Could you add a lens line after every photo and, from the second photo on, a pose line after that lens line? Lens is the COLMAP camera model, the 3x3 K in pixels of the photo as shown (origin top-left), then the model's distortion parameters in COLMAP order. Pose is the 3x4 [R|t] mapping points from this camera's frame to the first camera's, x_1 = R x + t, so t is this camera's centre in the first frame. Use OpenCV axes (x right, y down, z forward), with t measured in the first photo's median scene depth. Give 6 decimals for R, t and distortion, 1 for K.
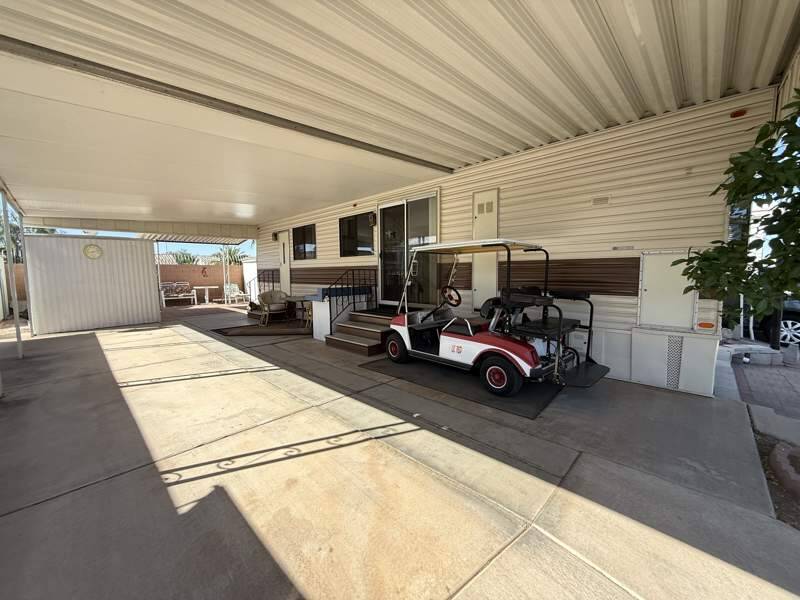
lens RADIAL K [[321.2, 0, 398.1], [0, 321.2, 299.9], [0, 0, 1]] dist [-0.000449, 0.000246]
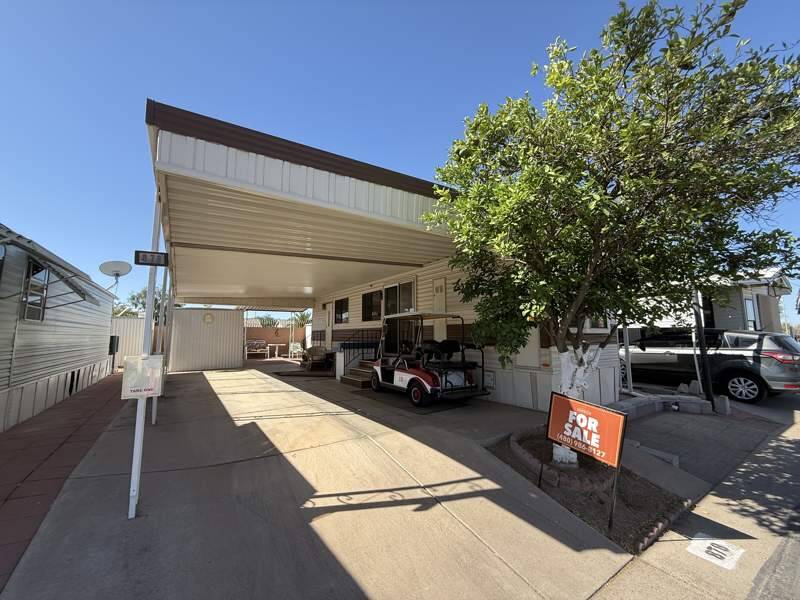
lens RADIAL K [[321.2, 0, 398.1], [0, 321.2, 299.9], [0, 0, 1]] dist [-0.000449, 0.000246]
pose [[0.979568, -0.016421, -0.200440, 0.292178], [-0.023008, 0.980966, -0.192809, 0.043779], [0.199791, 0.193482, 0.960546, -0.366344]]
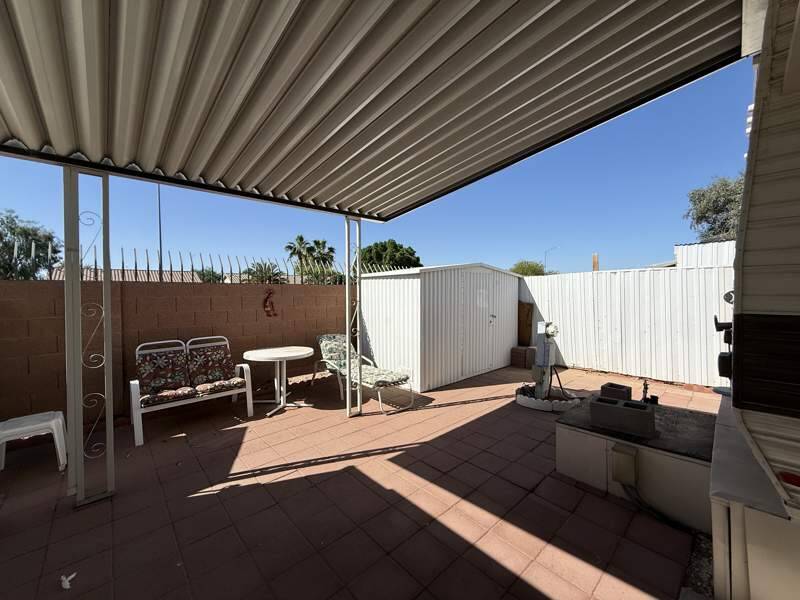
lens RADIAL K [[321.2, 0, 398.1], [0, 321.2, 299.9], [0, 0, 1]] dist [-0.000449, 0.000246]
pose [[0.998709, -0.011656, -0.049443, -0.986966], [0.009412, 0.998926, -0.045361, -0.164979], [0.049918, 0.044837, 0.997746, 1.455530]]
